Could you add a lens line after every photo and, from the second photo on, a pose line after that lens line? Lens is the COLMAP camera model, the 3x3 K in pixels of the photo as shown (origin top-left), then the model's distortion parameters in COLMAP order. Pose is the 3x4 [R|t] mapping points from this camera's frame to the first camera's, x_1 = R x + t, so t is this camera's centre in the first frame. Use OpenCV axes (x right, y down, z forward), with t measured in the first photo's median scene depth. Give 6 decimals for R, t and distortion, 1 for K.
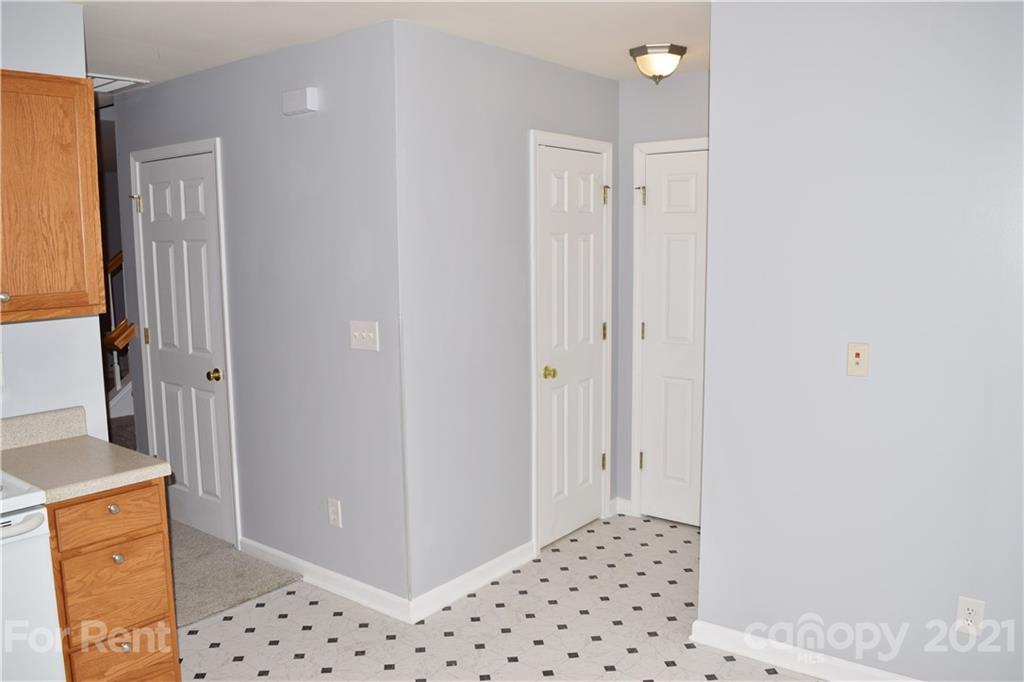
lens RADIAL K [[809.8, 0, 514.6], [0, 809.8, 340.3], [0, 0, 1]] dist [-0.088531, 0.020086]
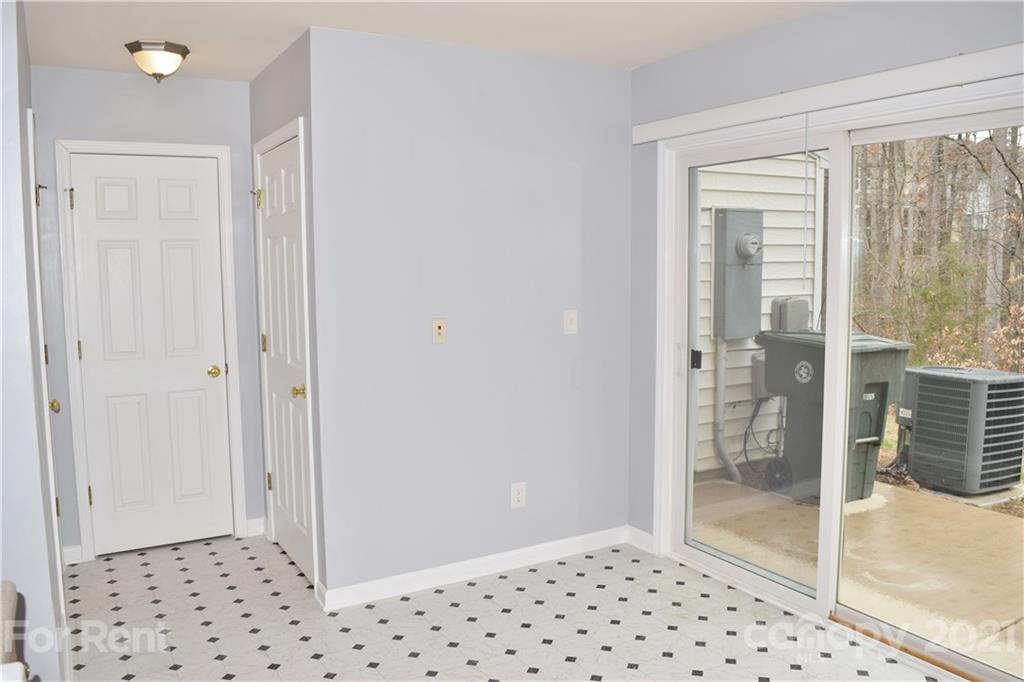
lens RADIAL K [[809.8, 0, 517.0], [0, 809.8, 341.8], [0, 0, 1]] dist [-0.088531, 0.020086]
pose [[0.395487, -0.098795, 0.913142, -0.545880], [0.122968, 0.990943, 0.053954, -0.010634], [-0.910202, 0.090949, 0.404054, 0.255920]]
